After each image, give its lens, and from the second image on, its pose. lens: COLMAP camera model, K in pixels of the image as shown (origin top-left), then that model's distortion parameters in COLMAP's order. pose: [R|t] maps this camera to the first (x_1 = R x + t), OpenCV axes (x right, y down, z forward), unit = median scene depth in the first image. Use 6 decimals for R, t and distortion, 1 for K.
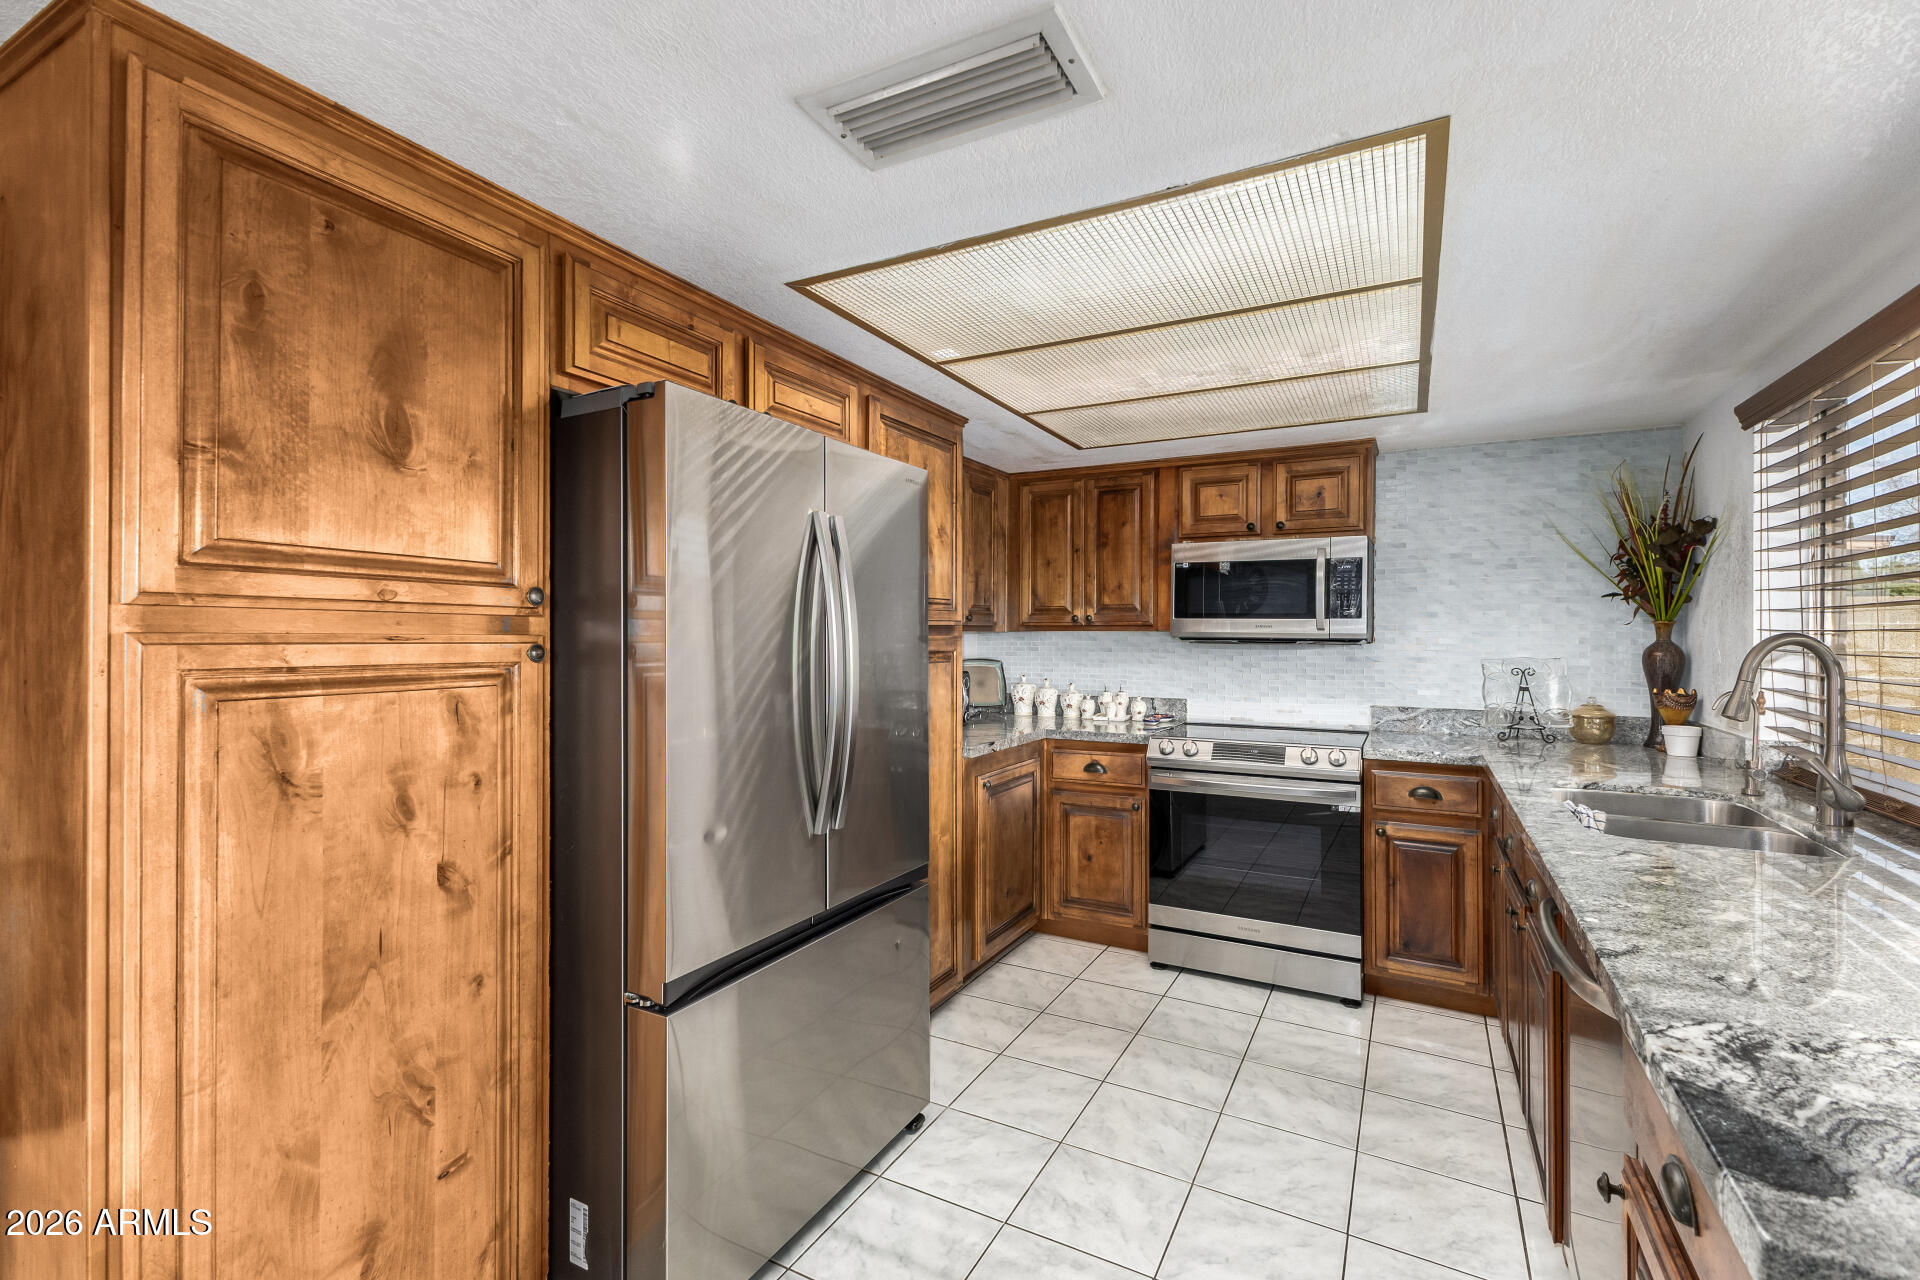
lens RADIAL K [[820.7, 0, 960.0], [0, 820.7, 640.0], [0, 0, 1]] dist [0.017033, 0.000189]
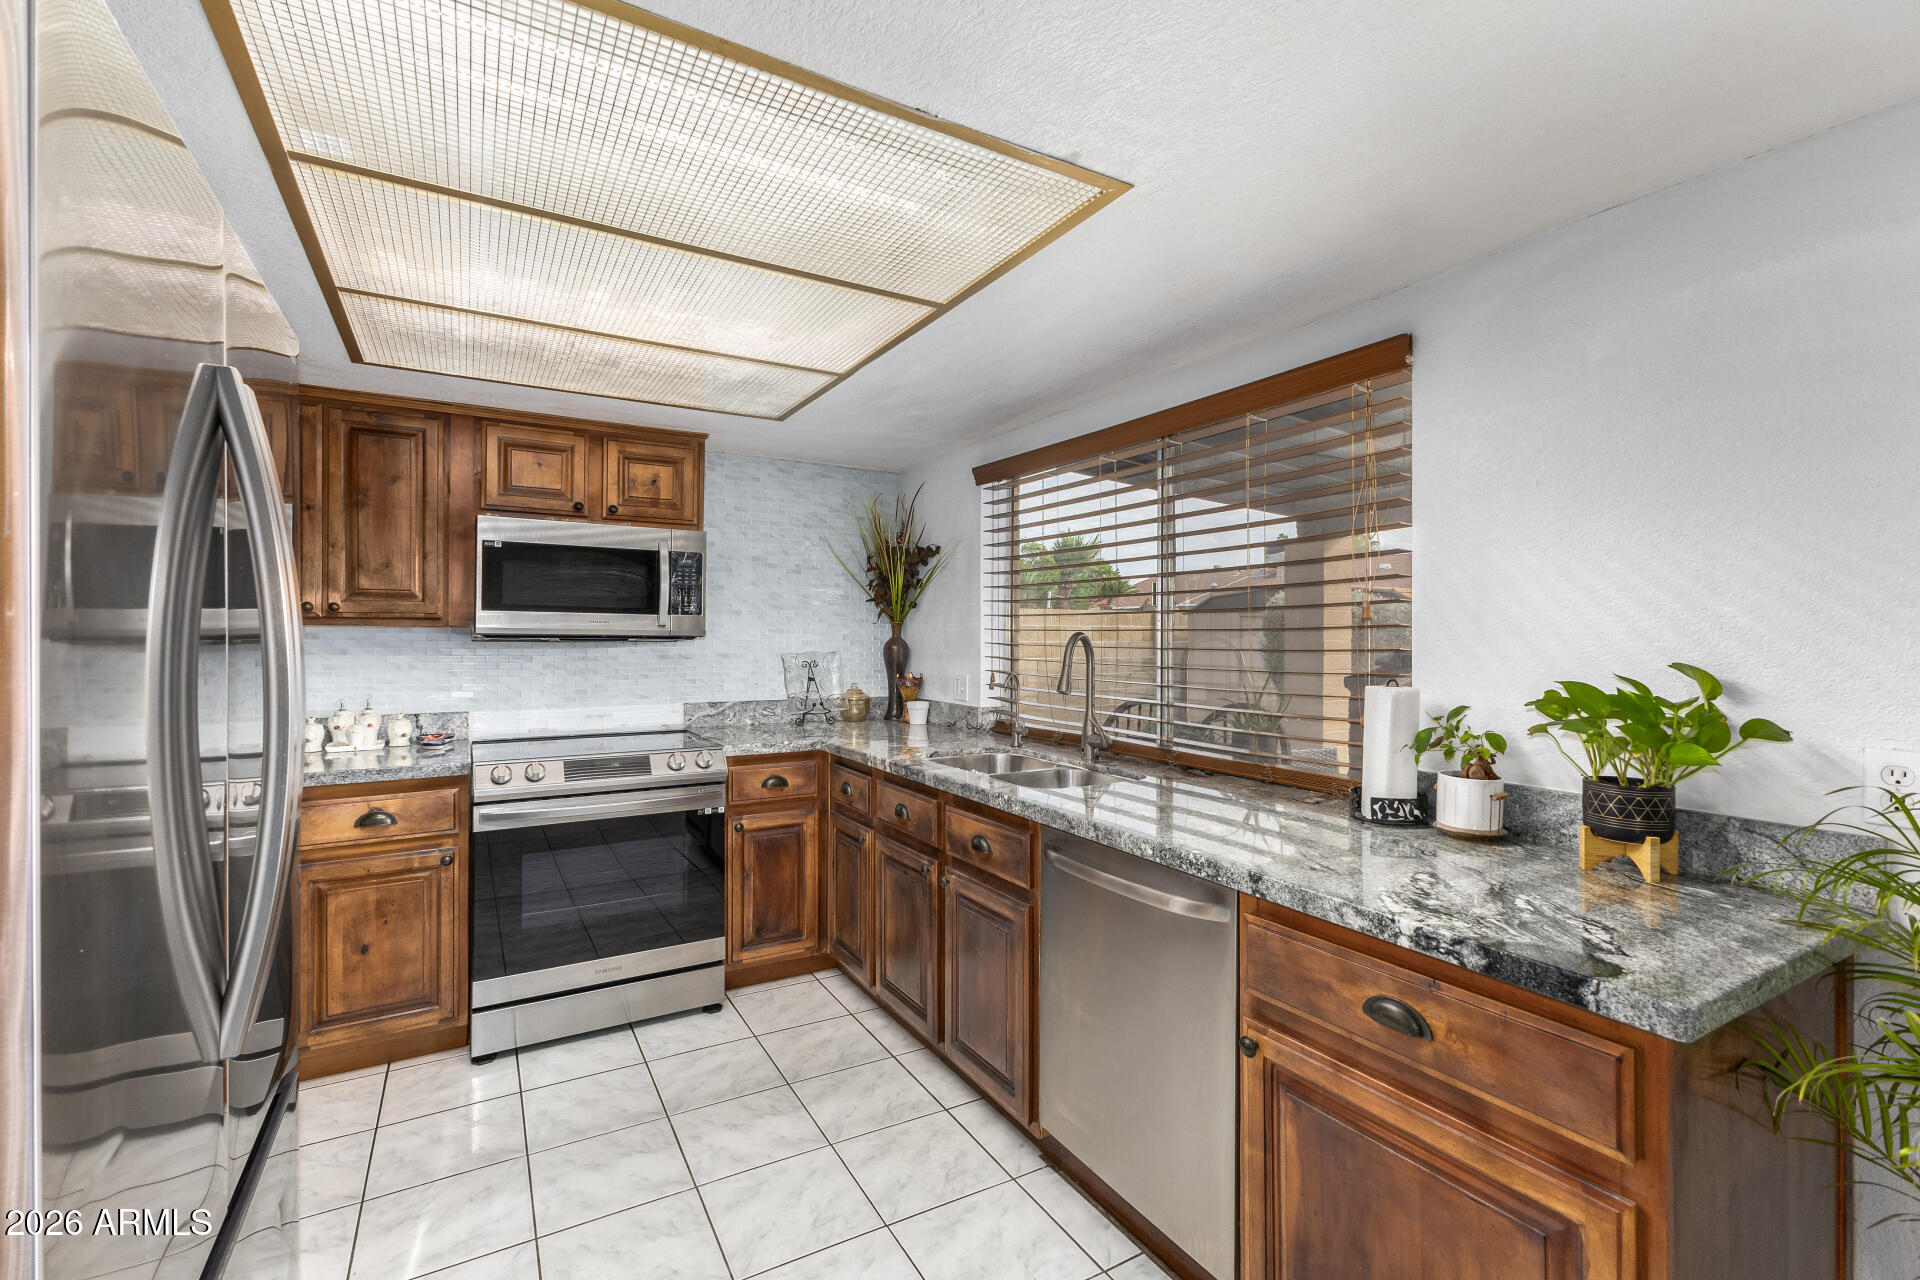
lens RADIAL K [[829.6, 0, 986.3], [0, 829.6, 638.1], [0, 0, 1]] dist [0.014950, 0.000012]
pose [[0.543169, -0.004637, 0.839611, -0.157224], [0.002195, 0.999989, 0.004103, -0.002025], [-0.839621, -0.000385, 0.543173, 0.170870]]
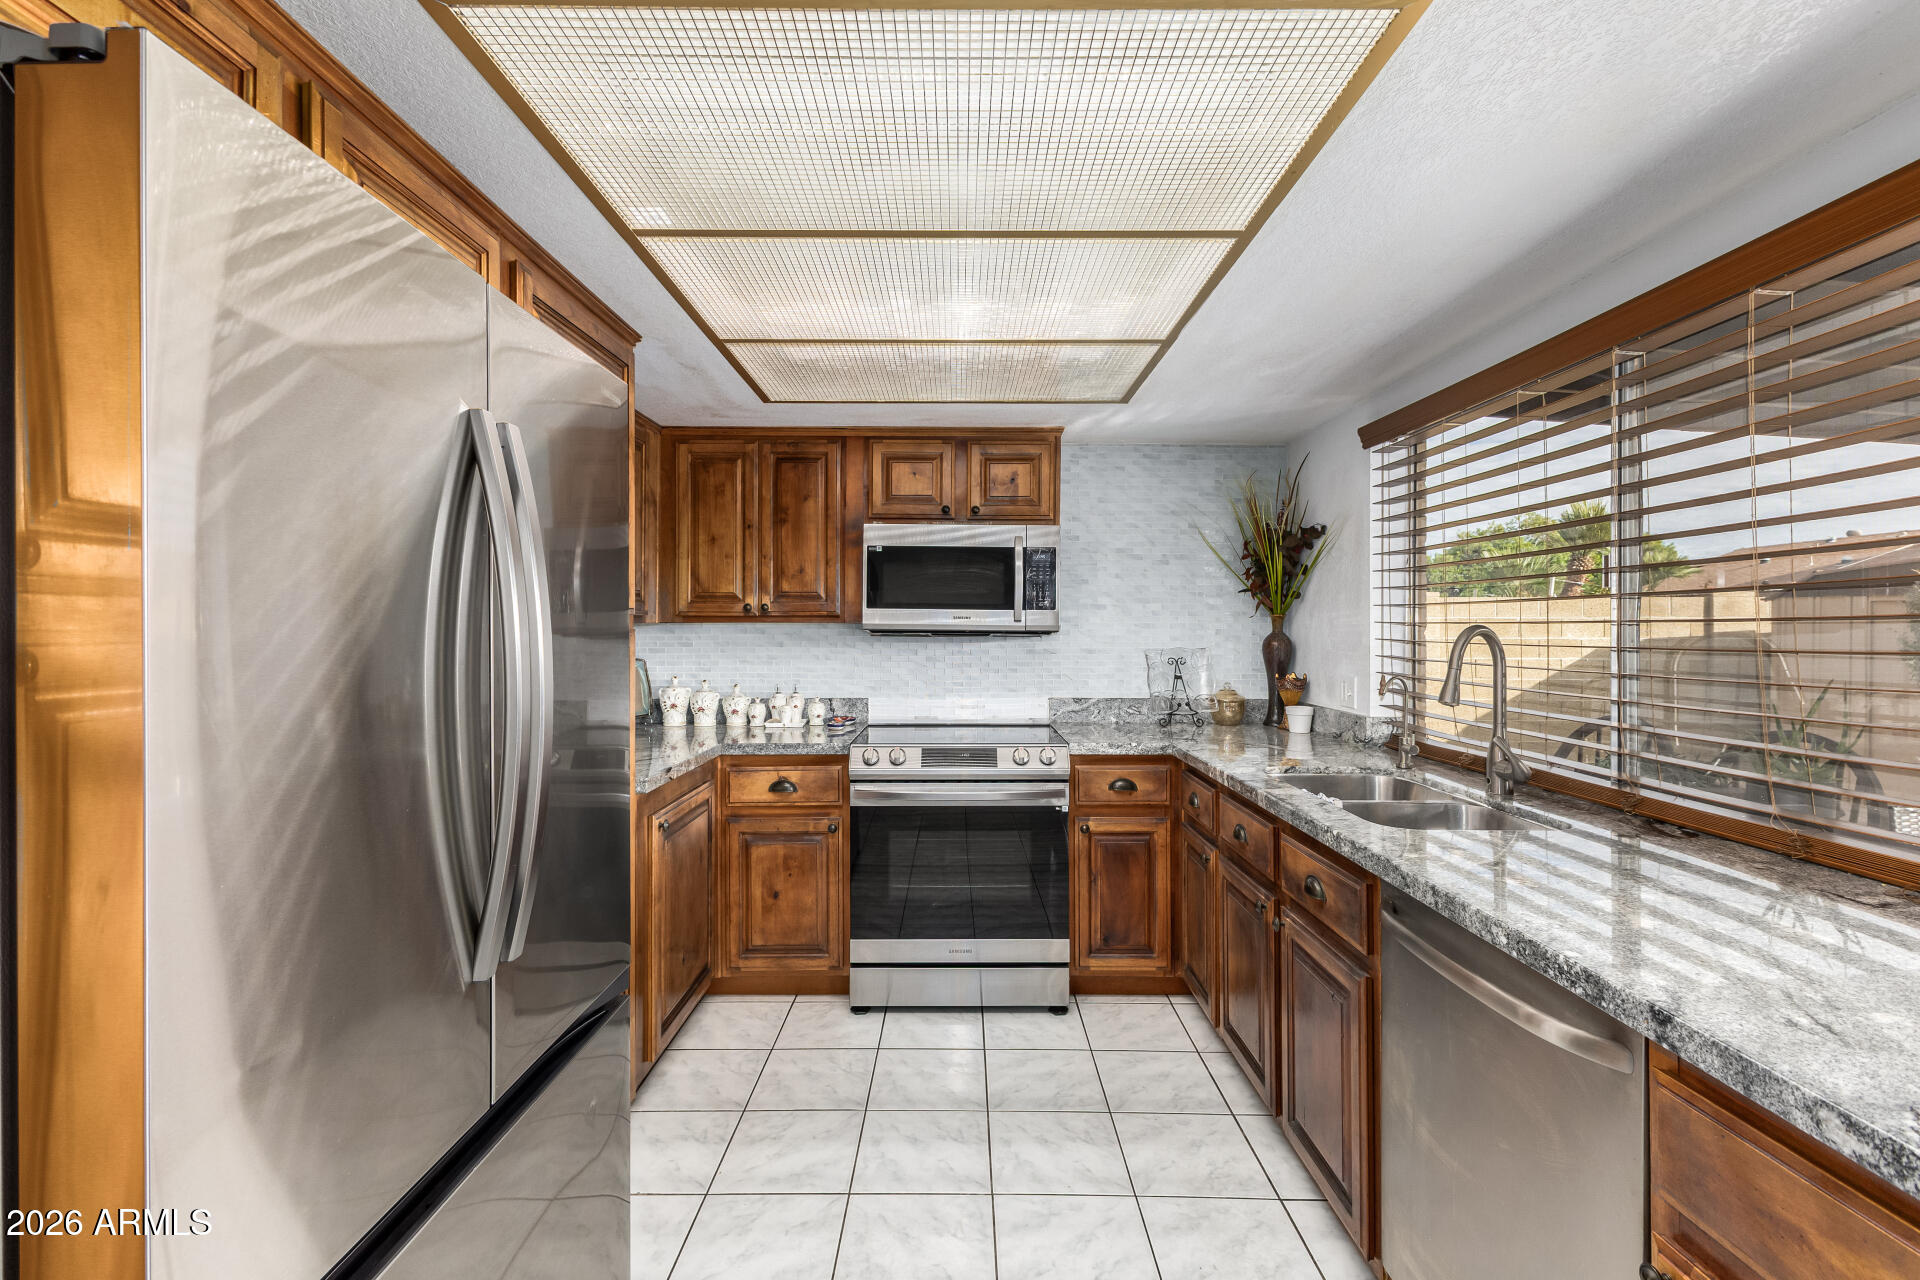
lens RADIAL K [[849.9, 0, 965.1], [0, 849.9, 631.2], [0, 0, 1]] dist [0.017662, -0.004236]
pose [[0.890123, -0.003656, 0.455705, -0.065888], [0.003986, 0.999992, 0.000237, -0.001630], [-0.455703, 0.001605, 0.890131, 0.147280]]
